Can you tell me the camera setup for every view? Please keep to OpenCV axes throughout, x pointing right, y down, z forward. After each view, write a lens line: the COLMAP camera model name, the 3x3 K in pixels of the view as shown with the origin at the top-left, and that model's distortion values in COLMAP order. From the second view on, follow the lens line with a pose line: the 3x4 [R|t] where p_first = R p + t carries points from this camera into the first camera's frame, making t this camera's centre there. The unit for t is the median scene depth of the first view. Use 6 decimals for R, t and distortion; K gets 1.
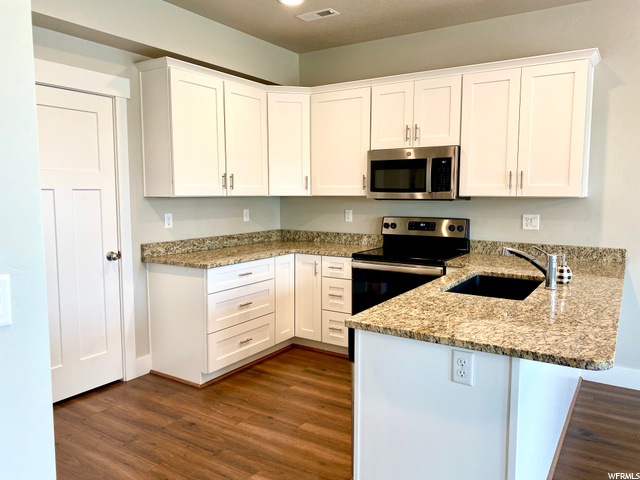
lens RADIAL K [[486.4, 0, 321.9], [0, 486.4, 236.9], [0, 0, 1]] dist [0.001100, -0.005192]
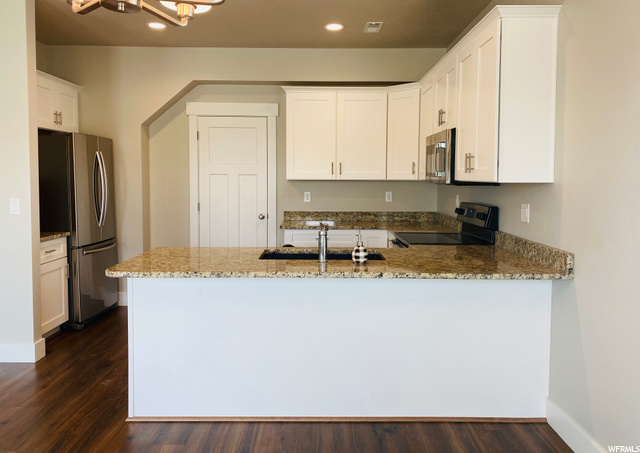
lens RADIAL K [[504.1, 0, 329.7], [0, 504.1, 201.8], [0, 0, 1]] dist [0.006929, 0.000780]
pose [[0.555867, 0.041689, -0.830226, 0.918543], [-0.083674, 0.996475, -0.005986, -0.015303], [0.827050, 0.072796, 0.557396, 0.235558]]
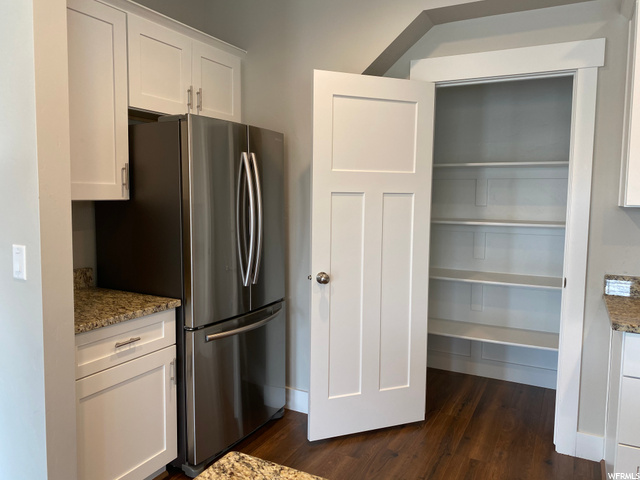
lens RADIAL K [[486.4, 0, 321.9], [0, 486.4, 236.9], [0, 0, 1]] dist [0.001100, -0.005192]
pose [[0.079487, 0.086857, -0.993045, 0.256656], [-0.105406, 0.991344, 0.078271, -0.046184], [0.991247, 0.098452, 0.087954, 0.497876]]
